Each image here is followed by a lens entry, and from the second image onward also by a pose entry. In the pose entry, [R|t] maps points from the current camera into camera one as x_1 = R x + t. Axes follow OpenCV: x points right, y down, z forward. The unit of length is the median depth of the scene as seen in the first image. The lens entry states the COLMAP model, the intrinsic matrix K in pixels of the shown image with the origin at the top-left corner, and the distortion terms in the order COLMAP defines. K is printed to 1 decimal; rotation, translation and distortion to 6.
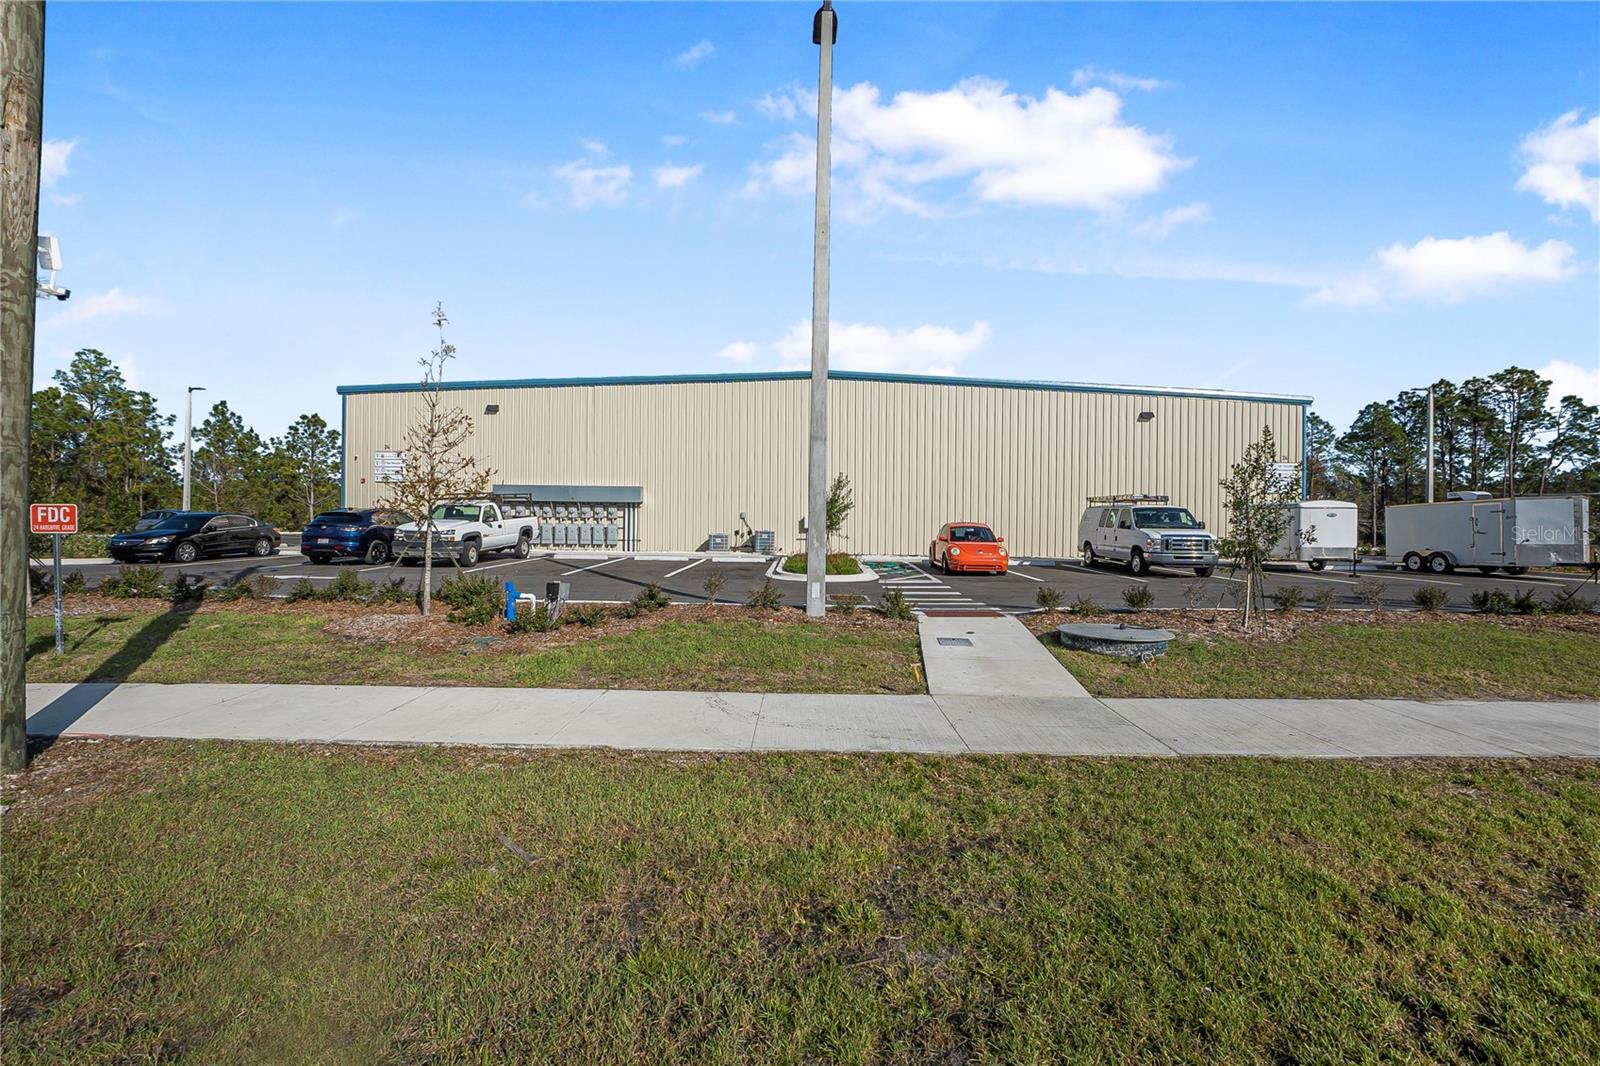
lens RADIAL K [[695.7, 0, 799.6], [0, 695.7, 538.8], [0, 0, 1]] dist [-0.001658, -0.000315]
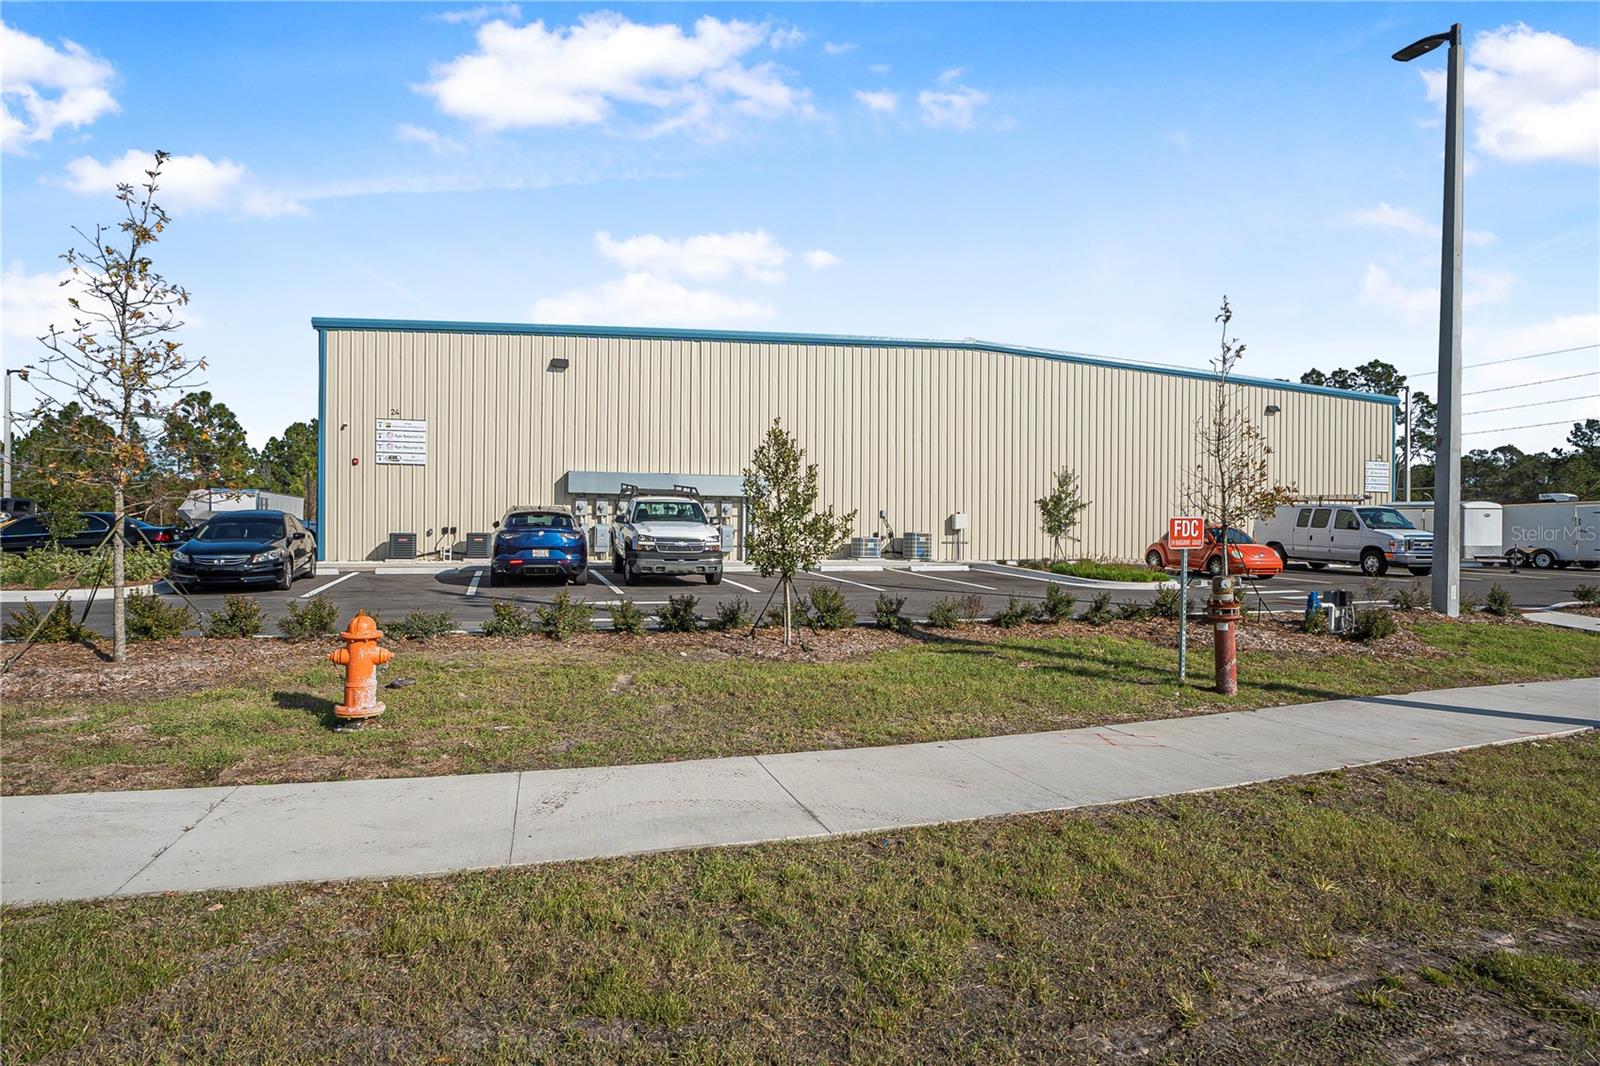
lens RADIAL K [[963.0, 0, 800.0], [0, 963.0, 526.5], [0, 0, 1]] dist [-0.000512, 0.000302]
pose [[0.939612, -0.003949, 0.342219, -0.550938], [0.007987, 0.999914, -0.010391, -0.007748], [-0.342149, 0.012497, 0.939563, -0.014992]]
